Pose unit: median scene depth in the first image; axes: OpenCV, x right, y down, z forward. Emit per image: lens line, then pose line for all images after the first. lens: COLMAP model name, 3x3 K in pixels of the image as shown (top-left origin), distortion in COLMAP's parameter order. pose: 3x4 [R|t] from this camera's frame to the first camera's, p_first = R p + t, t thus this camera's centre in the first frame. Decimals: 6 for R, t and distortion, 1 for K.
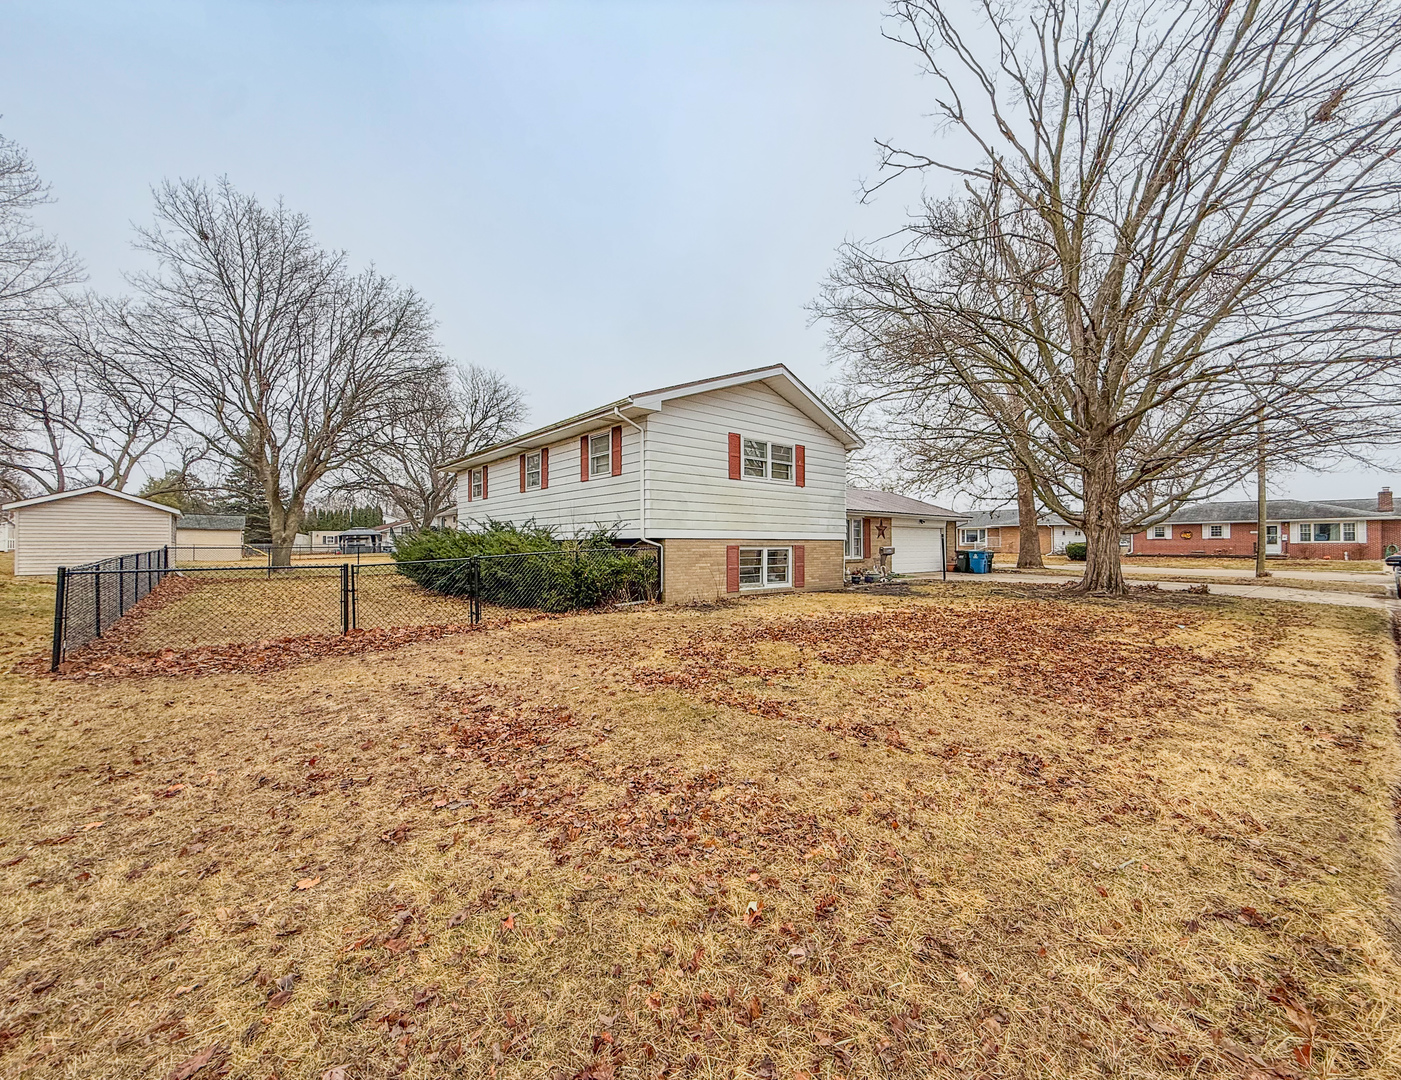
lens RADIAL K [[571.6, 0, 717.1], [0, 571.6, 543.0], [0, 0, 1]] dist [0.000035, 0.000169]
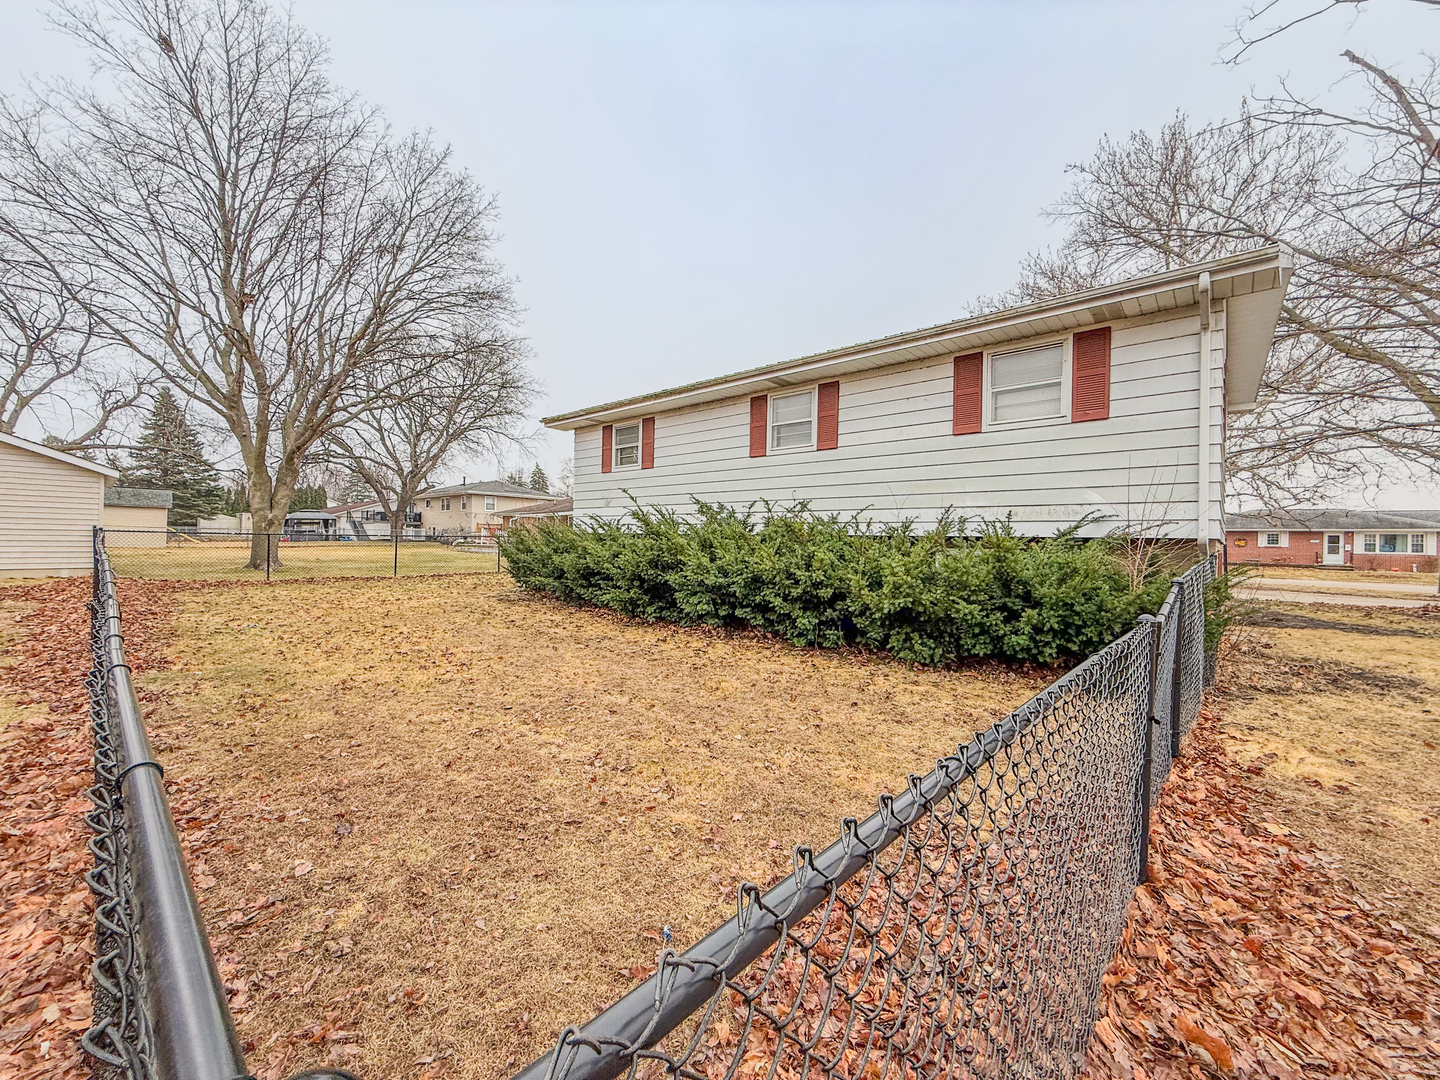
lens RADIAL K [[572.1, 0, 716.9], [0, 572.1, 539.0], [0, 0, 1]] dist [-0.000070, -0.000085]
pose [[0.994075, 0.023404, 0.106147, -0.349080], [-0.023679, 0.999719, 0.001327, -0.000026], [-0.106086, -0.003833, 0.994350, 0.302769]]
